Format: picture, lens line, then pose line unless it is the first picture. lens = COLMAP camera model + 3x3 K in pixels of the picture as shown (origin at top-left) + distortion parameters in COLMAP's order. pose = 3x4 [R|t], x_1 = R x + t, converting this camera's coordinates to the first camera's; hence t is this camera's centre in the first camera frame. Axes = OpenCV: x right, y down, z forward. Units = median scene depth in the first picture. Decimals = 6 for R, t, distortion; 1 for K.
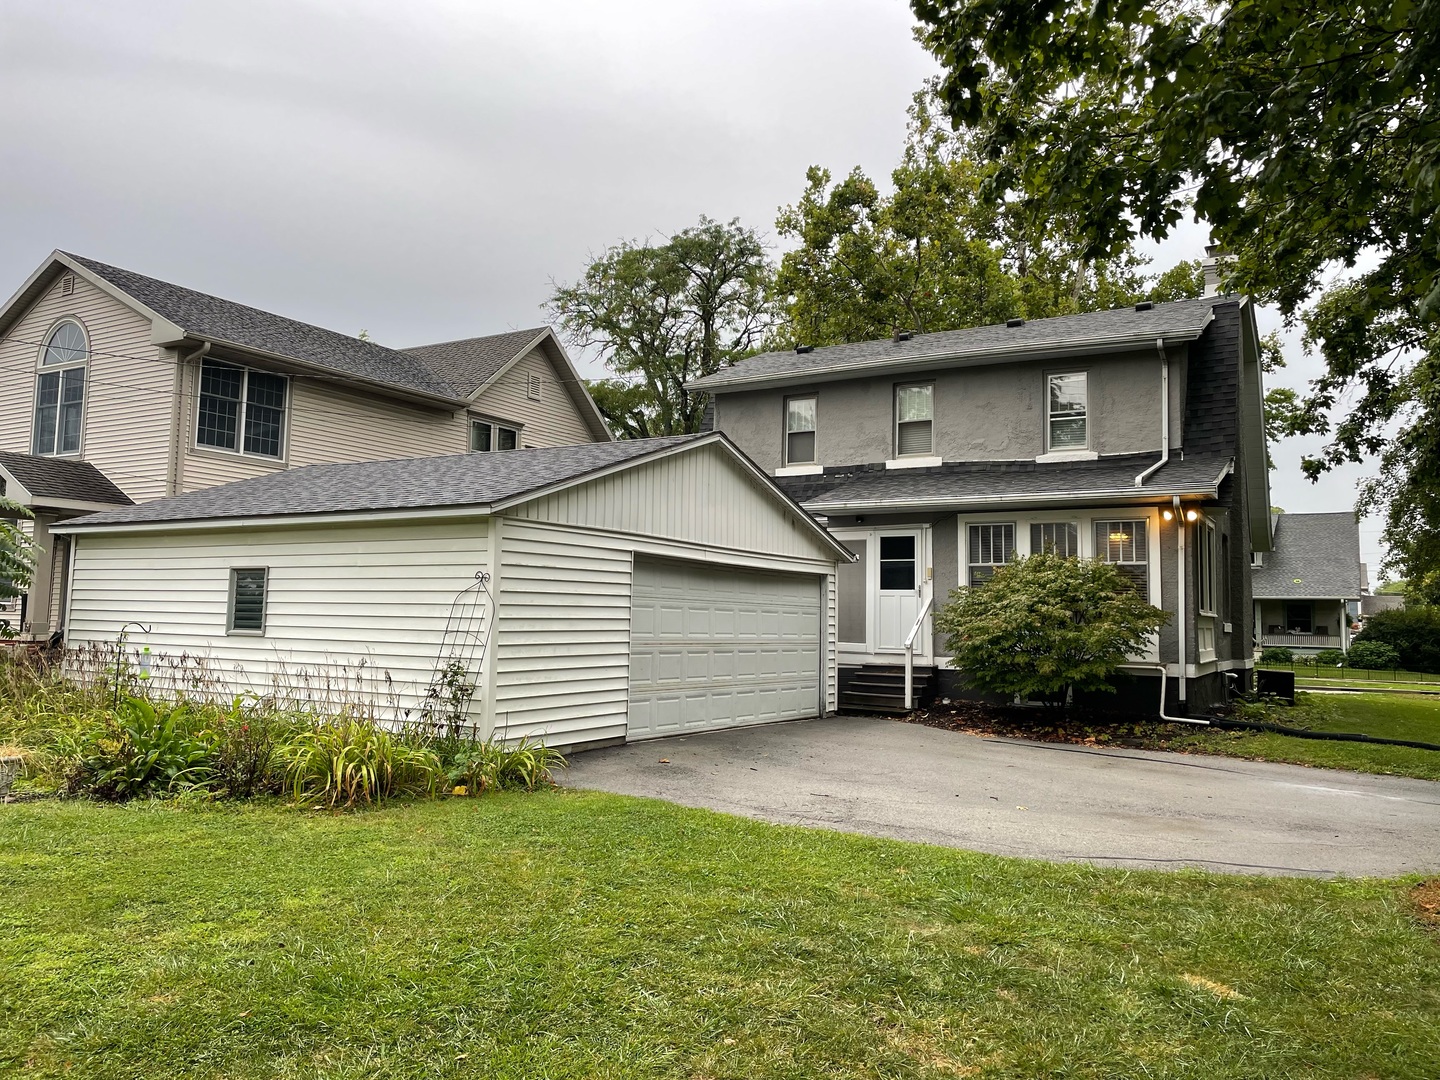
lens RADIAL K [[1100.6, 0, 721.5], [0, 1100.6, 532.0], [0, 0, 1]] dist [0.152396, -0.182655]
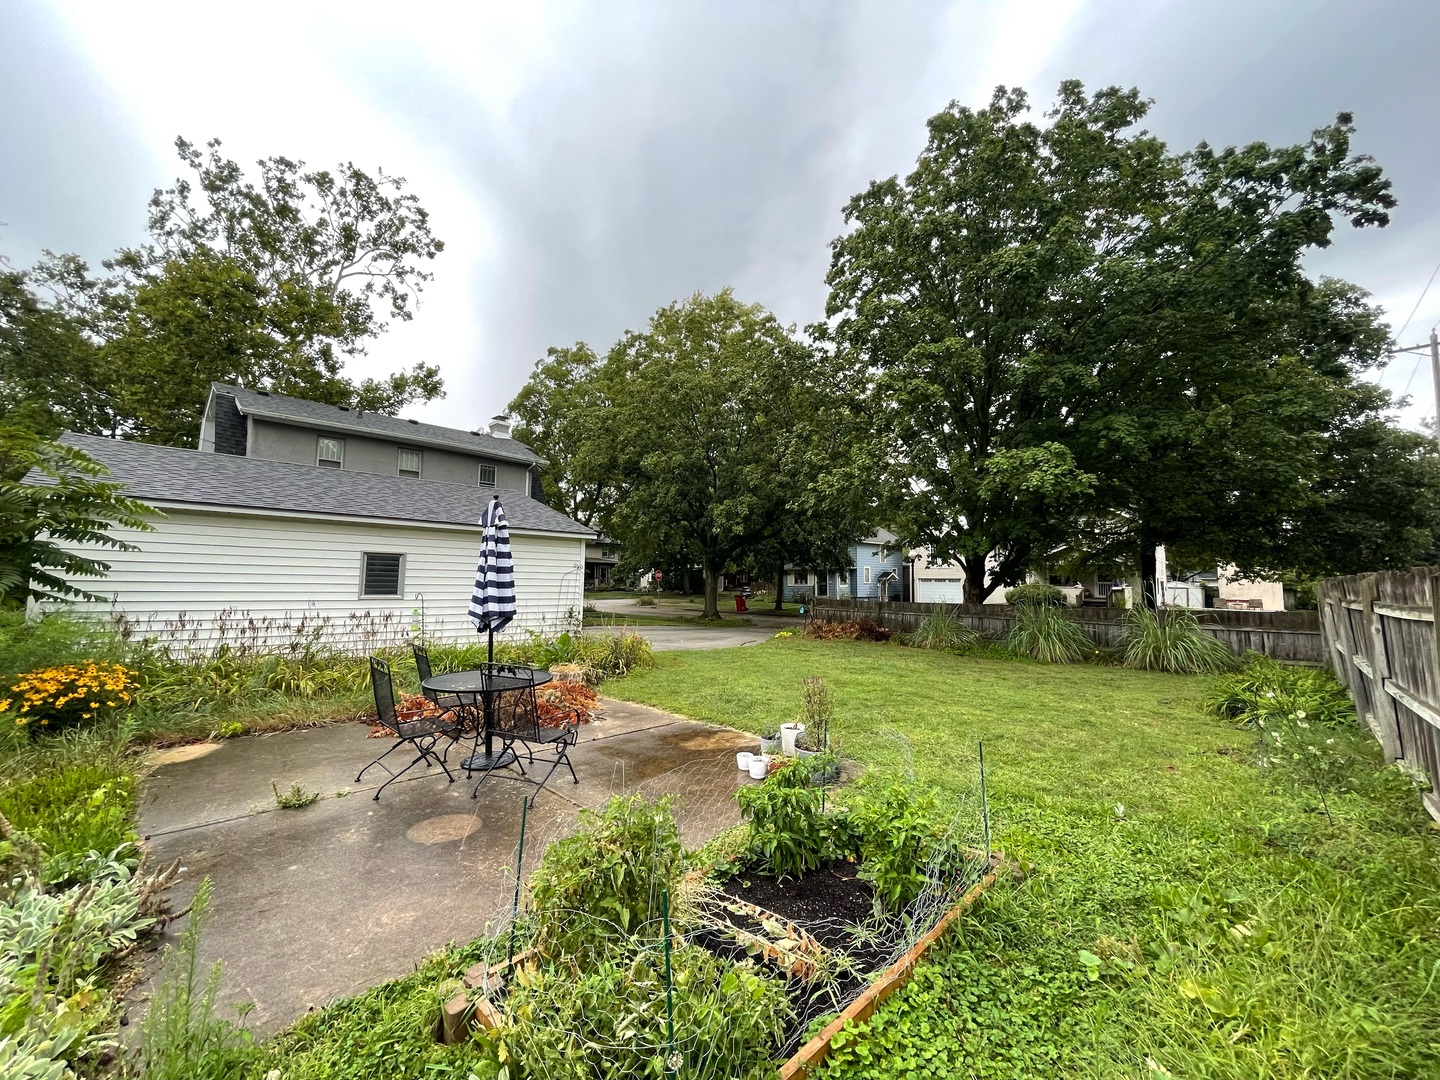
lens RADIAL K [[573.0, 0, 720.0], [0, 573.0, 540.0], [0, 0, 1]] dist [-0.035978, 0.031091]
pose [[0.213266, 0.056093, 0.975383, -1.029219], [-0.085239, 0.995612, -0.038619, 0.007153], [-0.973269, -0.074904, 0.217112, 0.415120]]
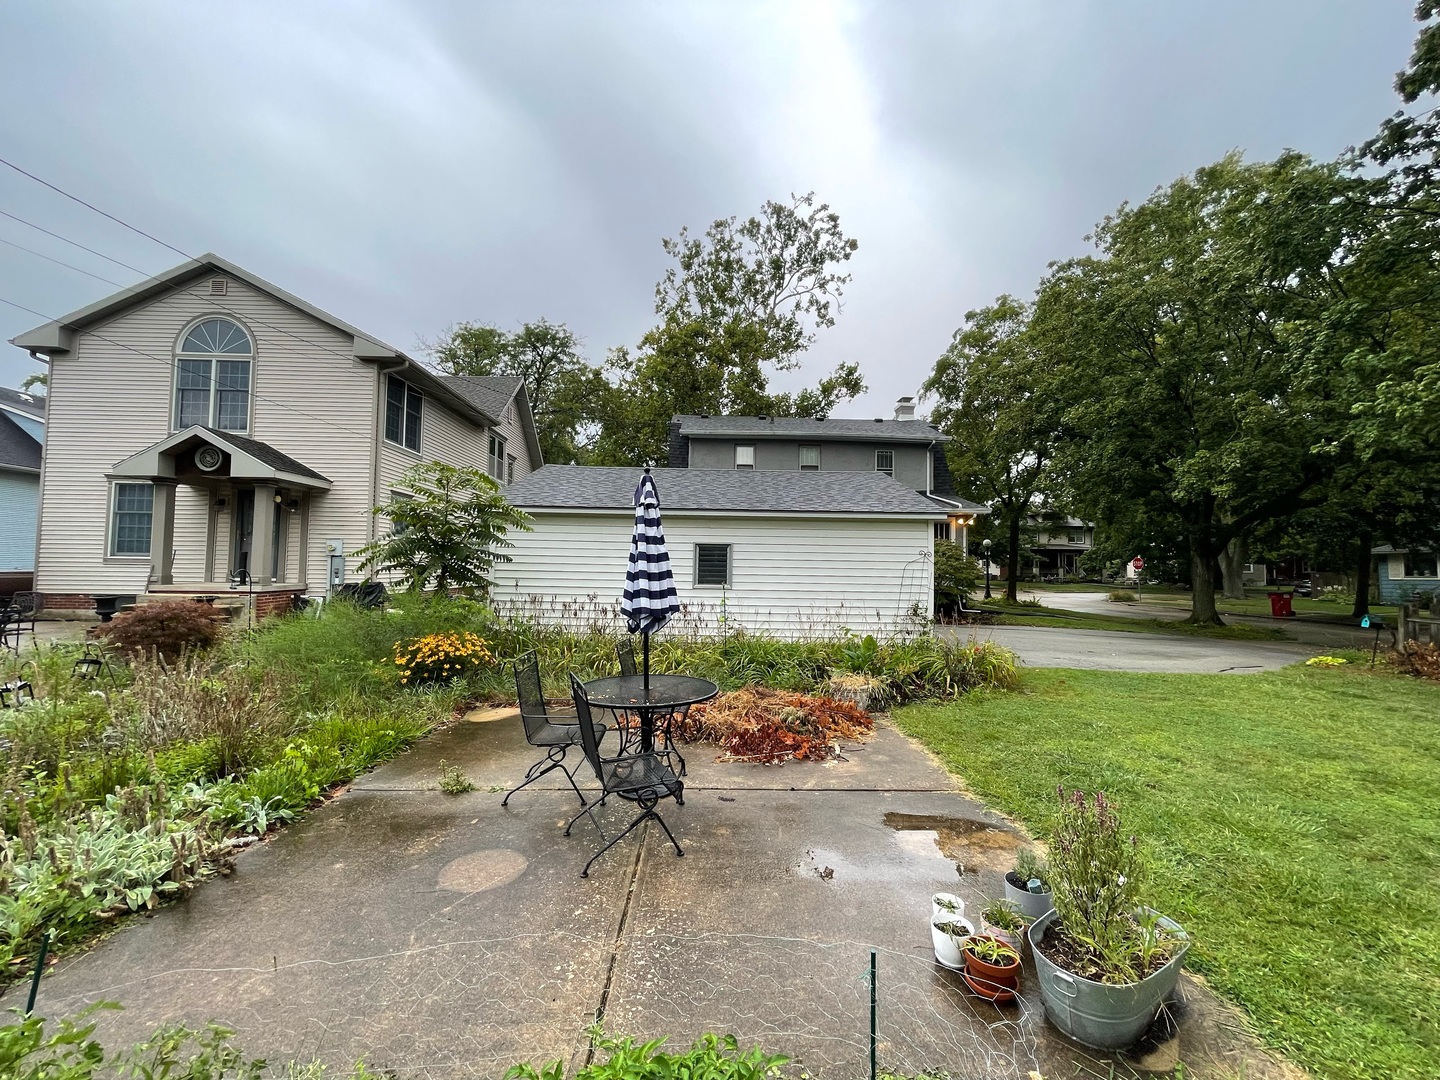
lens RADIAL K [[583.0, 0, 717.3], [0, 583.0, 537.8], [0, 0, 1]] dist [-0.002774, -0.000508]
pose [[0.821901, 0.020203, 0.569272, -0.845212], [-0.043196, 0.998704, 0.026921, 0.003553], [-0.567991, -0.046717, 0.821708, 0.356587]]
